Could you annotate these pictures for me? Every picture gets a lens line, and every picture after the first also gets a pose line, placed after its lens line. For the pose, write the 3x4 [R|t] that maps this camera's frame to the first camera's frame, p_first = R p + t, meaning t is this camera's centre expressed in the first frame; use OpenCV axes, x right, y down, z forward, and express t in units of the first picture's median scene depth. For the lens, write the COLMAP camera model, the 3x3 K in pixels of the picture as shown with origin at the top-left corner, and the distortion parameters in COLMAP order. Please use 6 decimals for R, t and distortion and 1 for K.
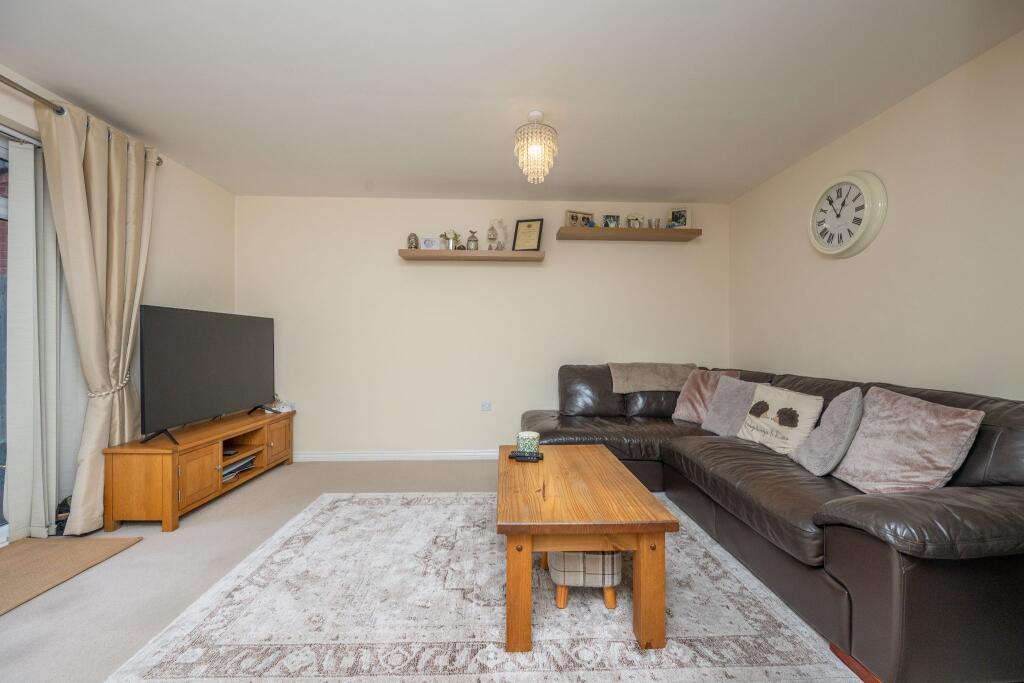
lens RADIAL K [[403.6, 0, 512.0], [0, 403.6, 341.5], [0, 0, 1]] dist [-0.006164, 0.000022]
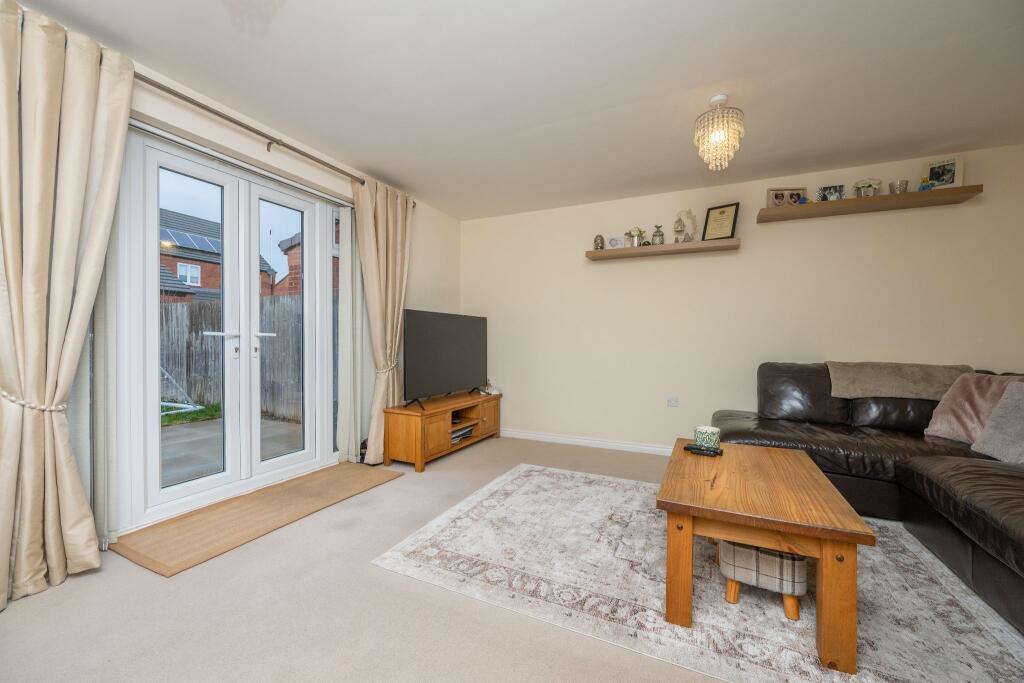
lens RADIAL K [[403.6, 0, 512.0], [0, 403.6, 341.5], [0, 0, 1]] dist [-0.006164, 0.000022]
pose [[0.886311, 0.005020, -0.463063, 0.069300], [-0.003480, 0.999985, 0.004181, 0.015486], [0.463078, -0.002094, 0.886315, -0.081270]]
